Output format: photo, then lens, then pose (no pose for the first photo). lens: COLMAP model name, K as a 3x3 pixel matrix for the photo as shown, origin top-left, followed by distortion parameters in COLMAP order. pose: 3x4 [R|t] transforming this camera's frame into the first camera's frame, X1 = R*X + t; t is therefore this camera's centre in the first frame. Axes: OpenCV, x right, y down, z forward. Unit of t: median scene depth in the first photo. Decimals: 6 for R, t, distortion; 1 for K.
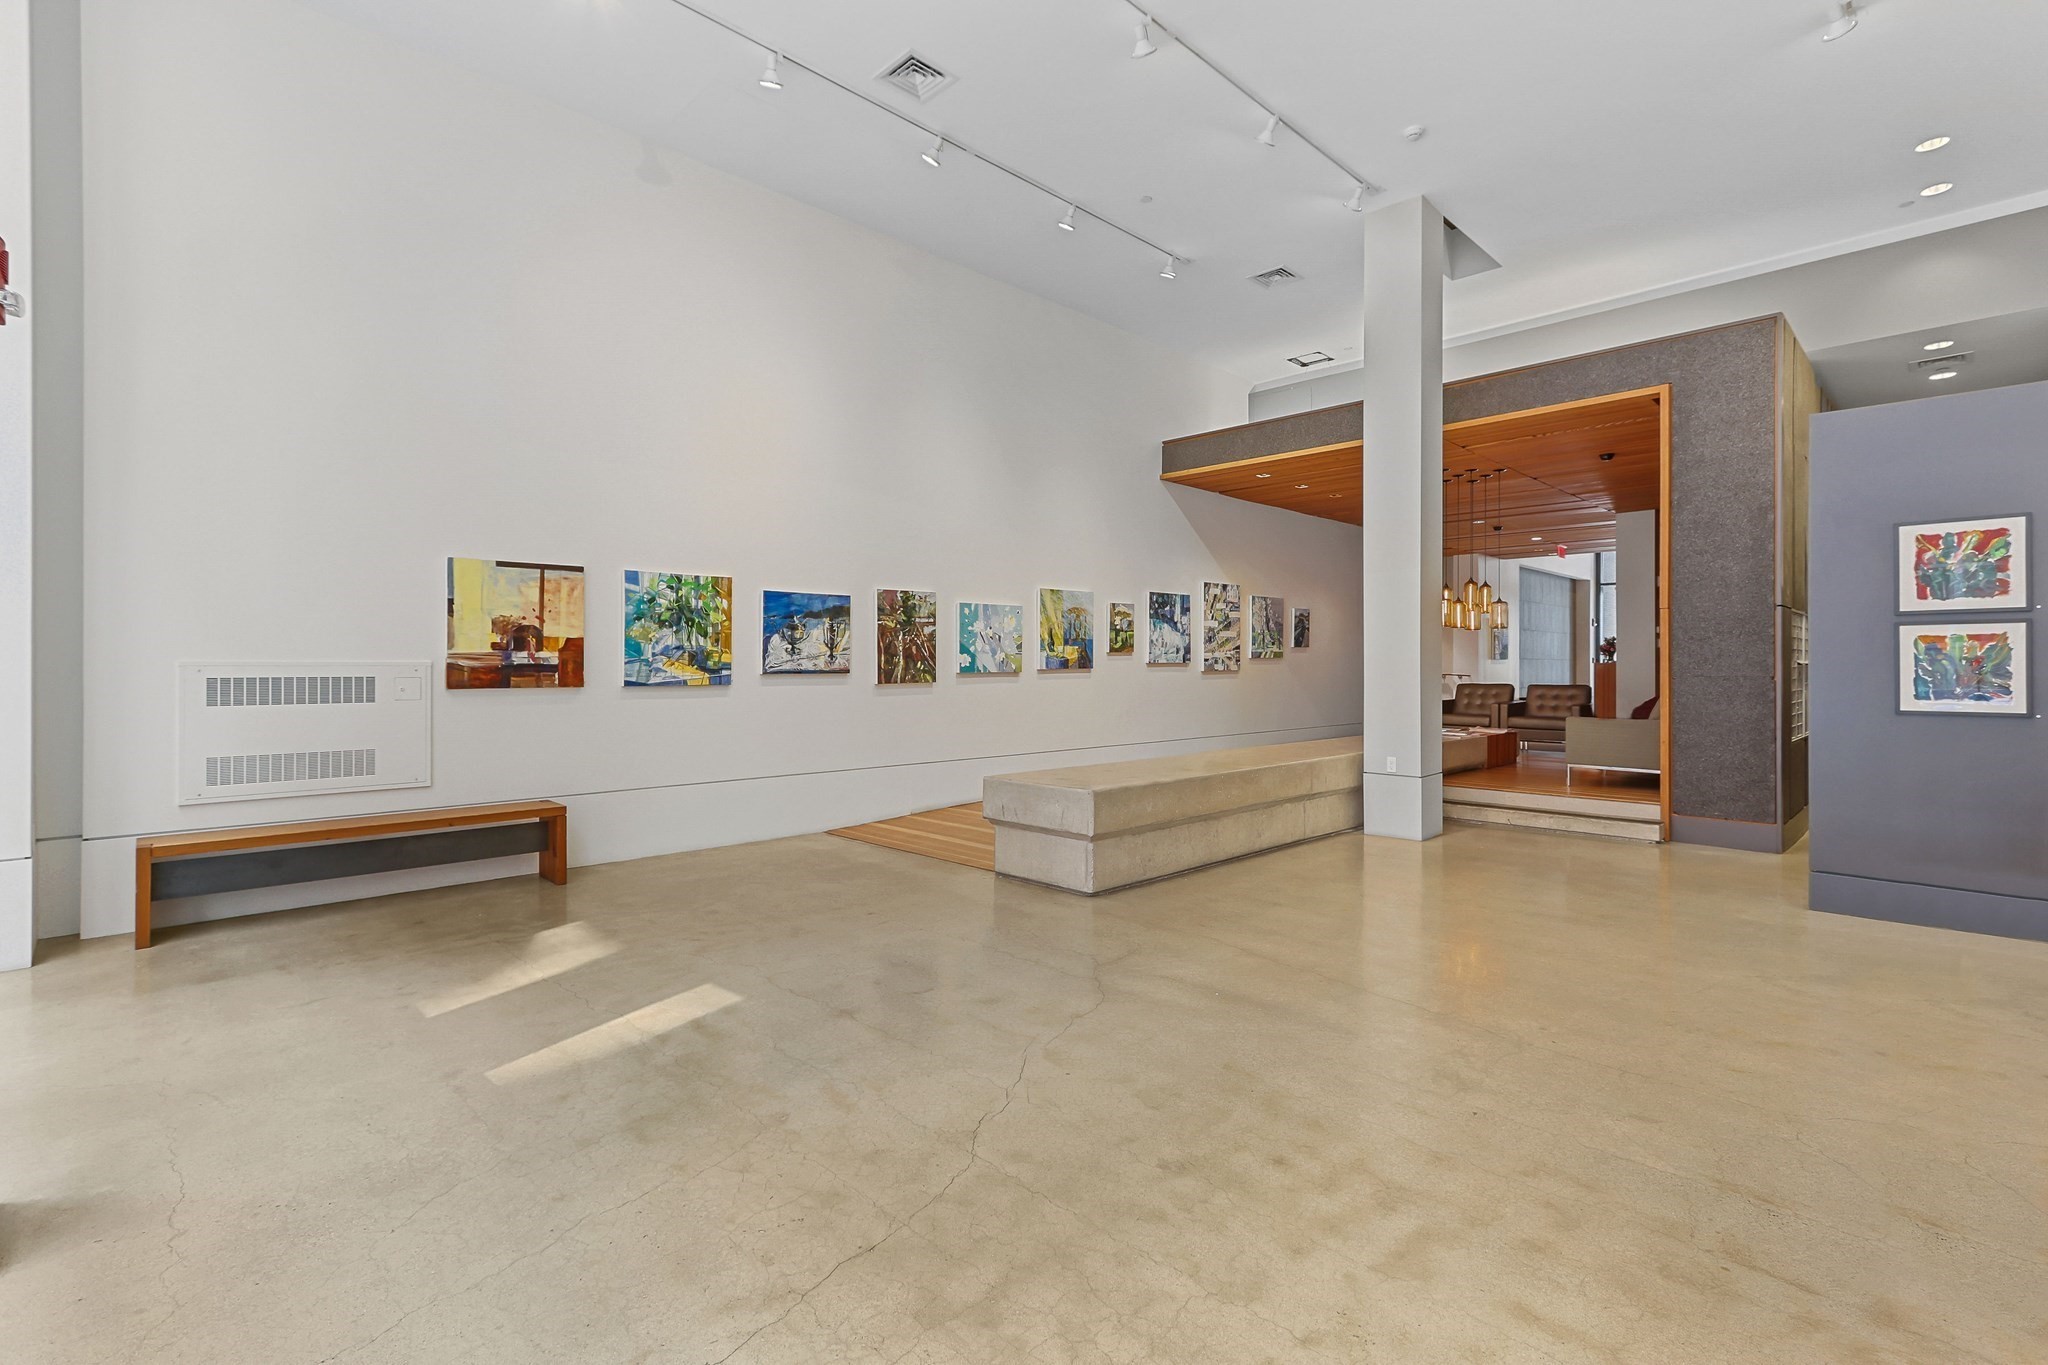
lens RADIAL K [[936.7, 0, 1021.3], [0, 936.7, 674.5], [0, 0, 1]] dist [-0.016542, 0.000604]
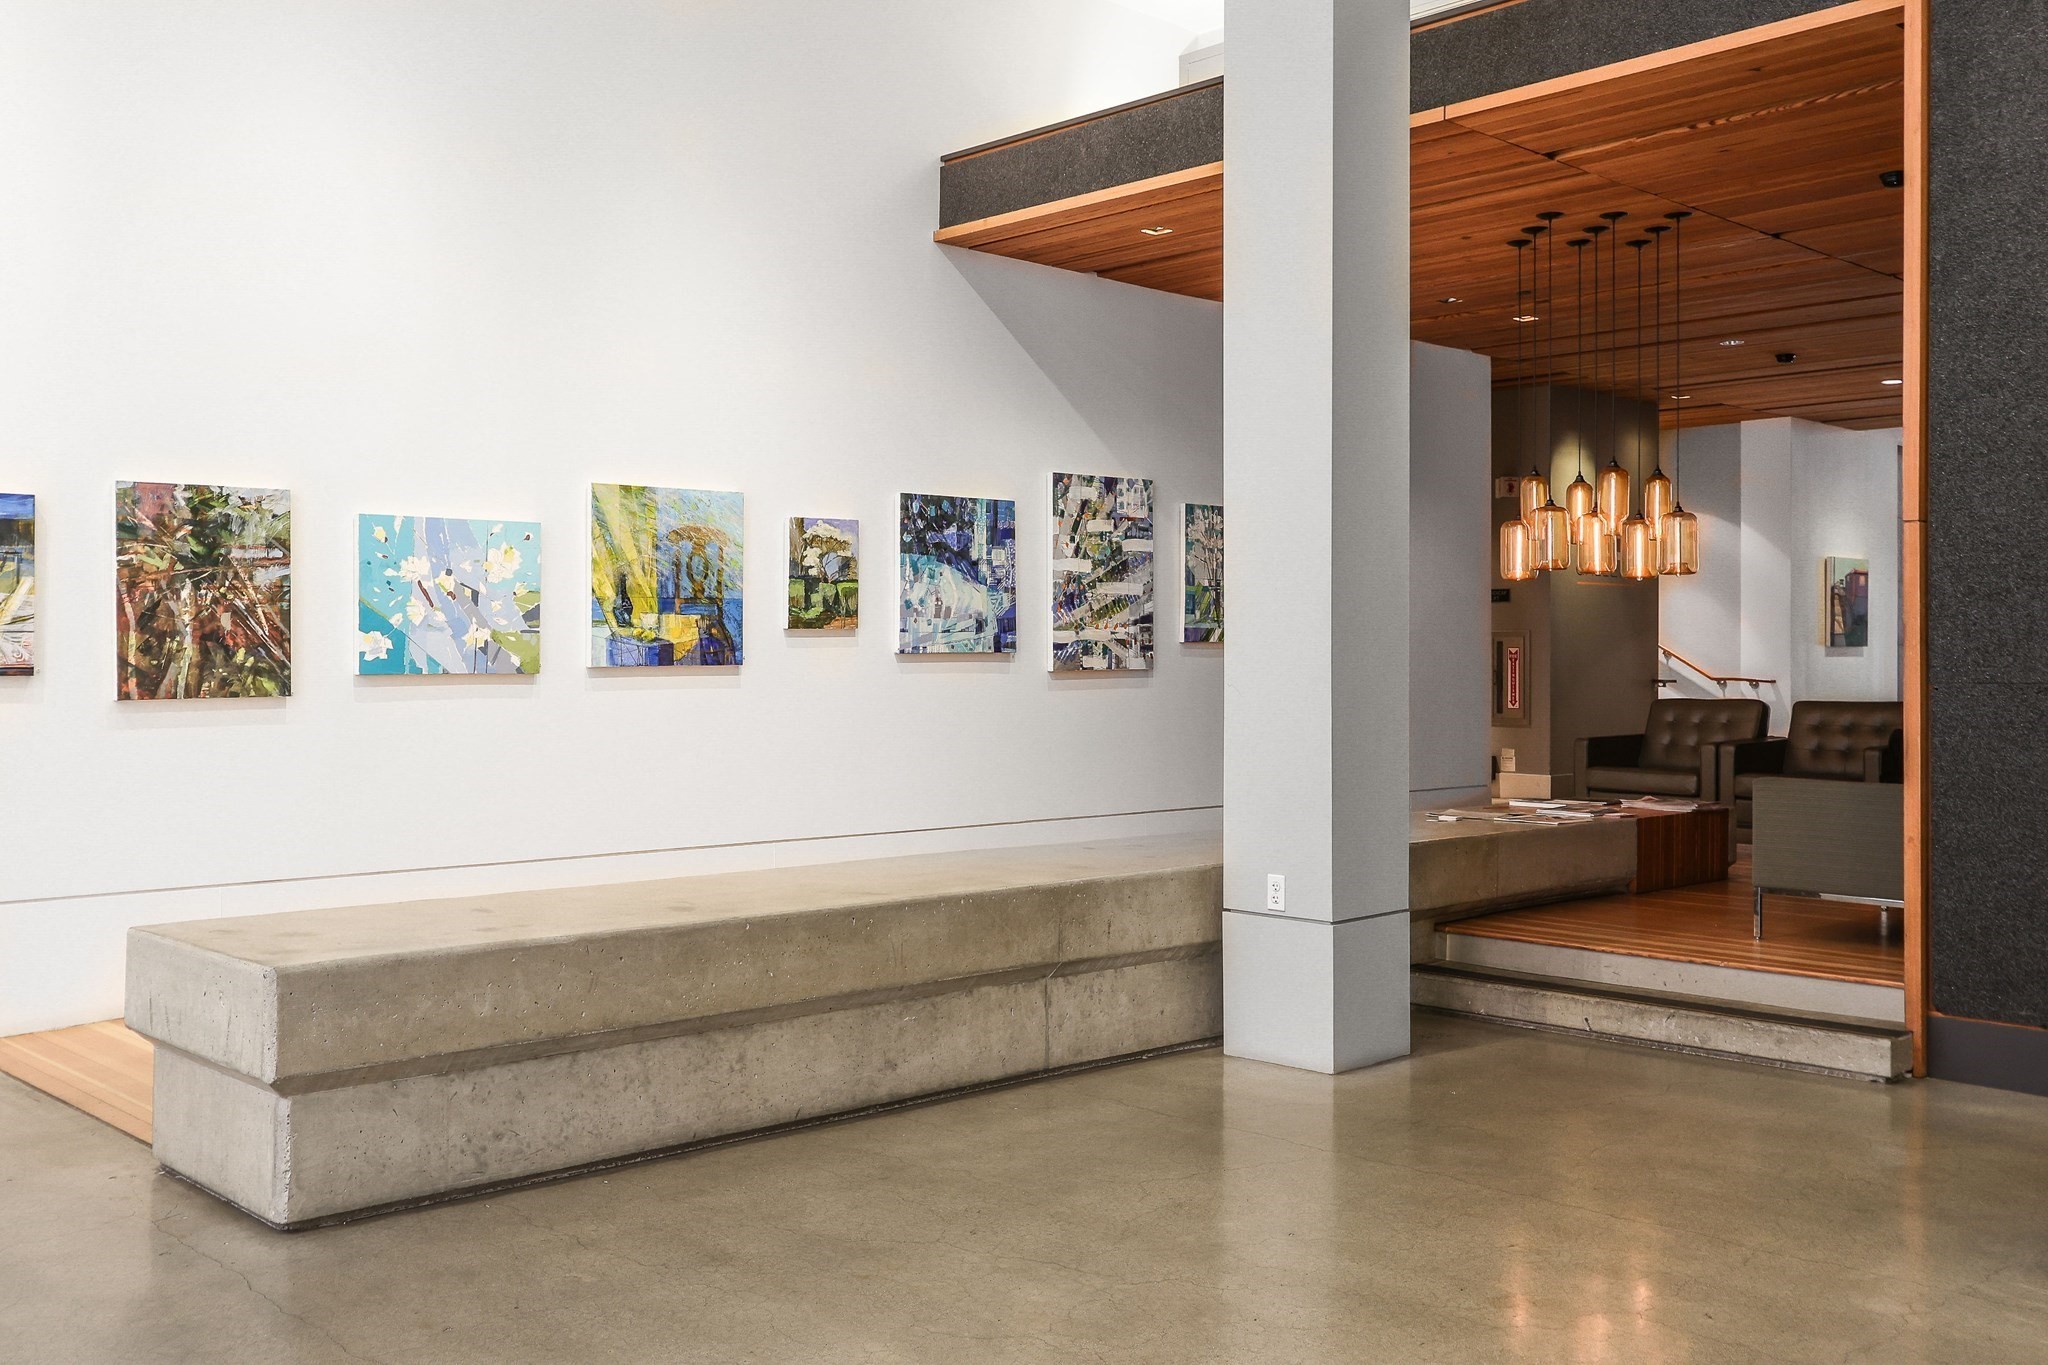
lens RADIAL K [[1902.3, 0, 1025.4], [0, 1902.3, 679.9], [0, 0, 1]] dist [-0.019916, 0.000000]
pose [[0.999958, 0.000169, -0.009182, 0.258388], [-0.000164, 1.000000, 0.000536, 0.000134], [0.009182, -0.000535, 0.999958, 0.123224]]
